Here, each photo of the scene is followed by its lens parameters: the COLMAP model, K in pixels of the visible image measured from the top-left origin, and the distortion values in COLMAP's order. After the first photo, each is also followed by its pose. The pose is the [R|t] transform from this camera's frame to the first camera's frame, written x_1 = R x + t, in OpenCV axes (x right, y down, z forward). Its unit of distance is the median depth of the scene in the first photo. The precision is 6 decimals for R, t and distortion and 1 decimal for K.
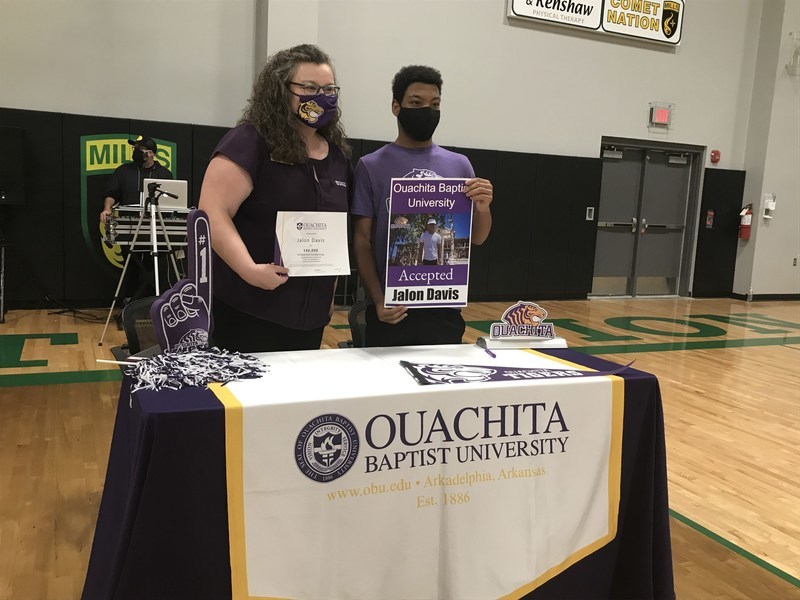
lens RADIAL K [[724.9, 0, 395.2], [0, 724.9, 292.8], [0, 0, 1]] dist [0.033513, 0.001008]
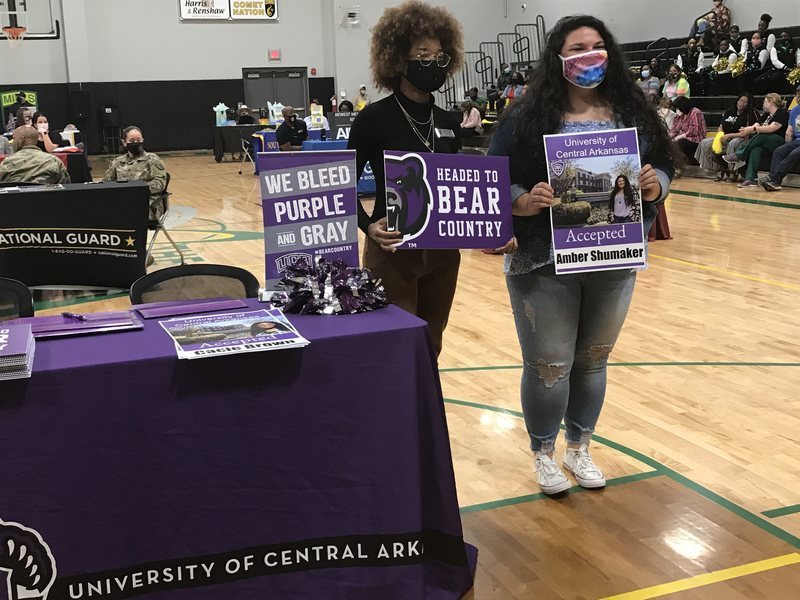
lens RADIAL K [[983.2, 0, 400.0], [0, 983.2, 300.0], [0, 0, 1]] dist [0.124928, -0.278148]
pose [[0.995548, -0.077602, -0.053497, 0.870748], [0.081180, 0.994356, 0.068315, 0.304193], [0.047893, -0.072354, 0.996228, -1.952794]]
